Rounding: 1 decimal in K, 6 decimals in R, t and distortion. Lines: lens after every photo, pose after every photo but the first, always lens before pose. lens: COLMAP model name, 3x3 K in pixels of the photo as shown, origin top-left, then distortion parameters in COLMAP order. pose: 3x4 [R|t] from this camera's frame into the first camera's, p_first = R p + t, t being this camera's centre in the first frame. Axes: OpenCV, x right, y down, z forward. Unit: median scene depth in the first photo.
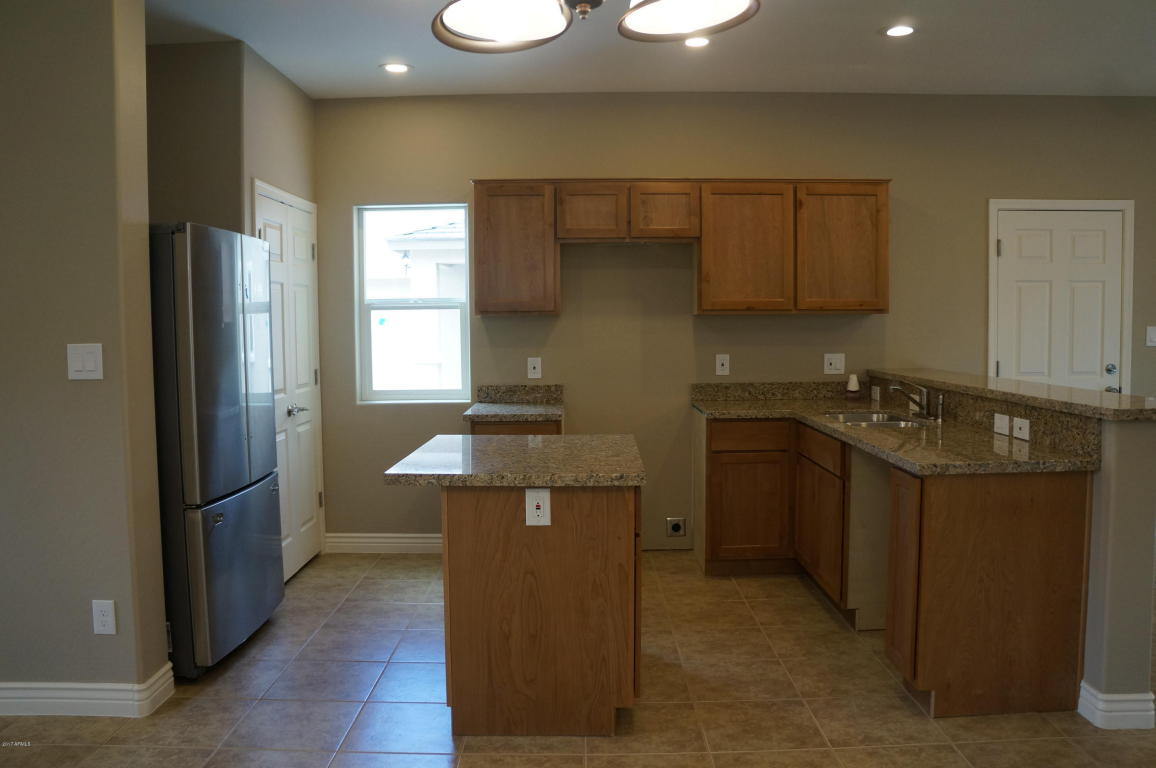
lens RADIAL K [[908.6, 0, 578.7], [0, 908.6, 382.8], [0, 0, 1]] dist [-0.183882, 0.136792]
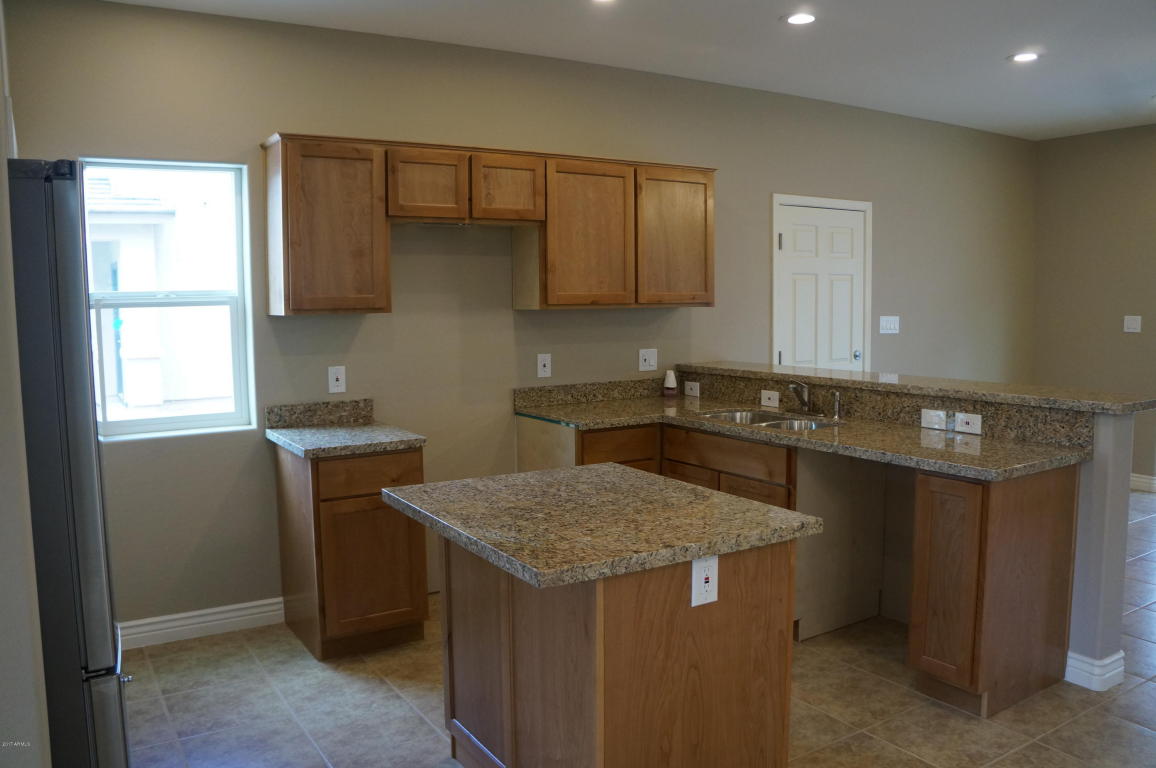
lens RADIAL K [[908.6, 0, 578.7], [0, 908.6, 382.8], [0, 0, 1]] dist [-0.183882, 0.136792]
pose [[0.844627, -0.049183, 0.533091, -0.308631], [0.038034, 0.998768, 0.031886, -0.032551], [-0.534003, -0.006656, 0.845457, 0.247436]]
